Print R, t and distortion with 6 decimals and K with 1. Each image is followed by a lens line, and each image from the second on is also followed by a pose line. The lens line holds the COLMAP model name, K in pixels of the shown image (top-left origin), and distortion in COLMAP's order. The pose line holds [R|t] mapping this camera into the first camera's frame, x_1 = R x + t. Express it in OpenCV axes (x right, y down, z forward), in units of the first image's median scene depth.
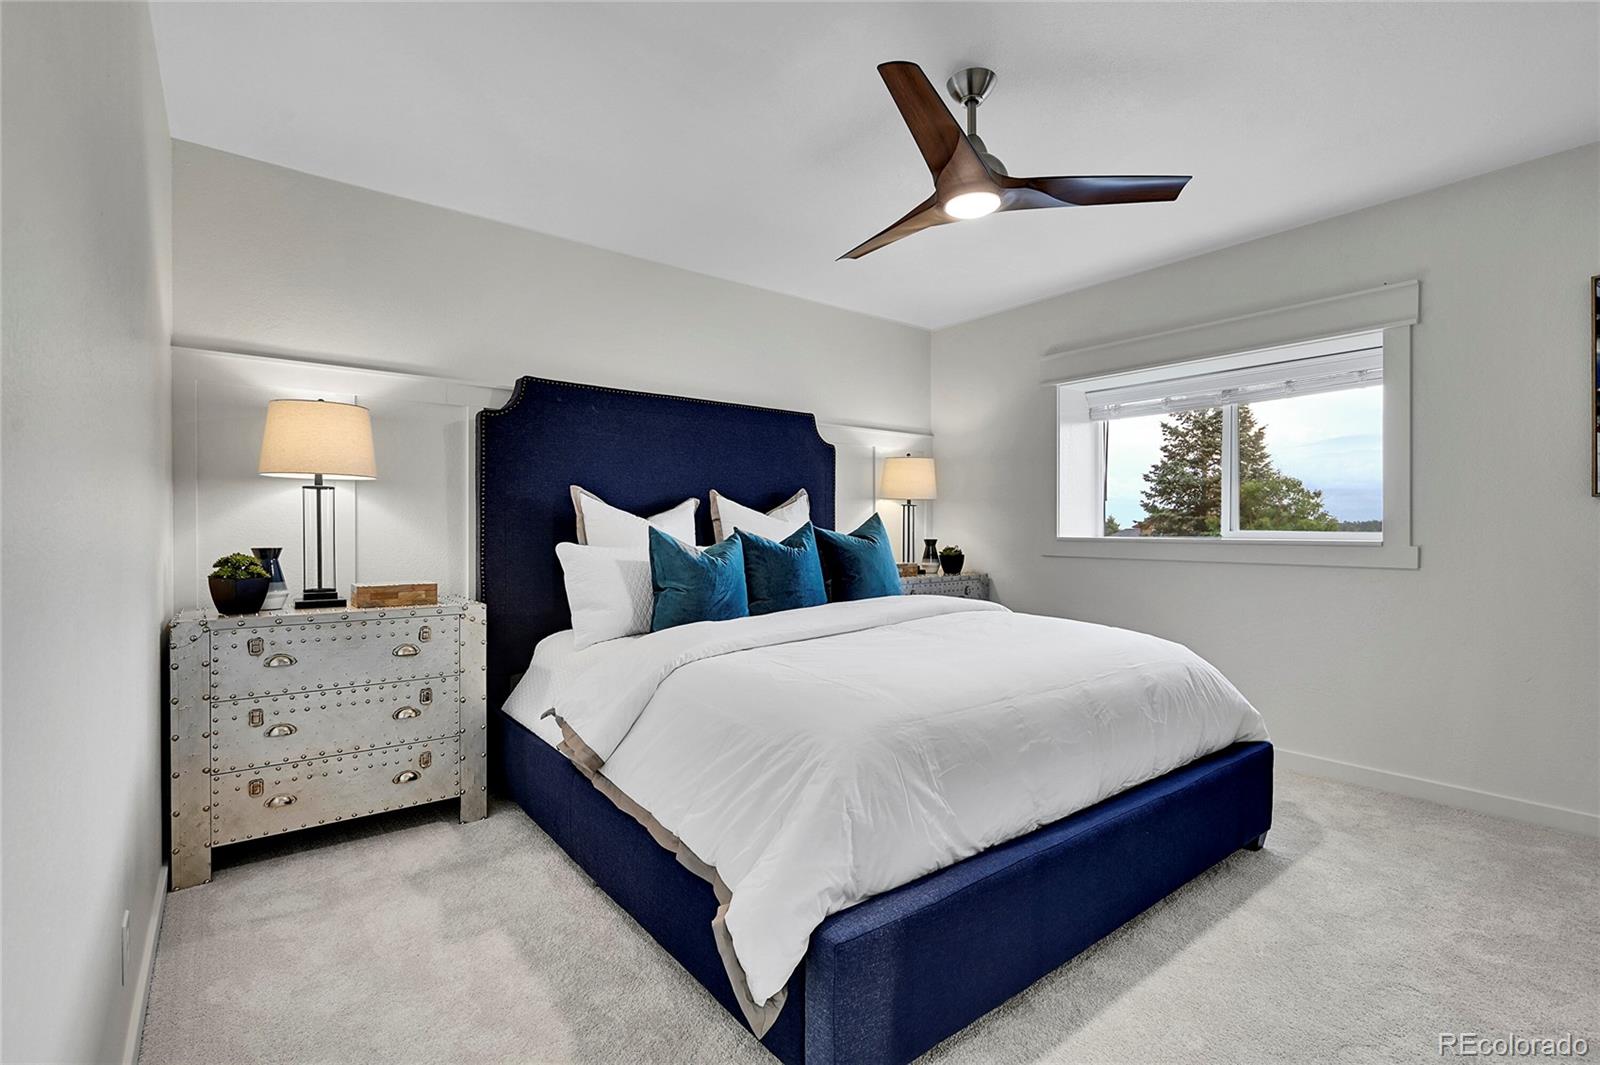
lens RADIAL K [[723.1, 0, 801.8], [0, 723.1, 533.5], [0, 0, 1]] dist [-0.000863, 0.000000]
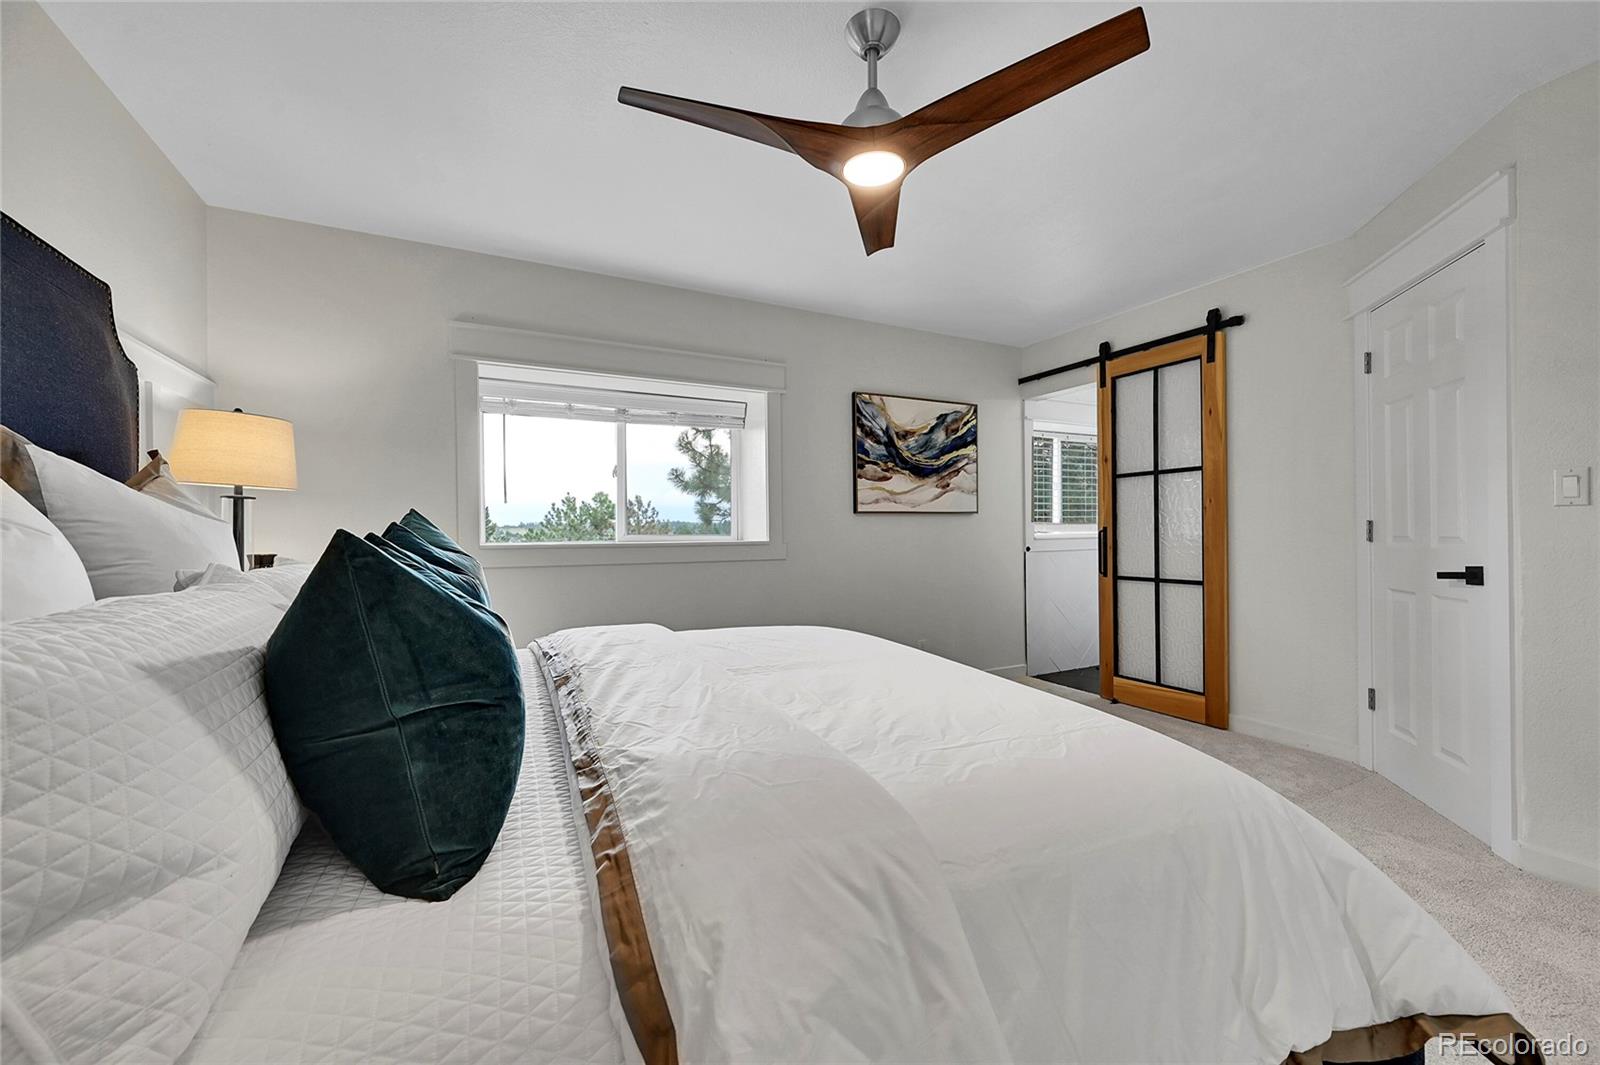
lens RADIAL K [[643.9, 0, 805.4], [0, 643.9, 535.9], [0, 0, 1]] dist [-0.000190, -0.000017]
pose [[0.241969, -0.001868, 0.970282, -0.278005], [0.001765, 0.999997, 0.001485, -0.006992], [-0.970282, 0.001353, 0.241972, 0.470651]]
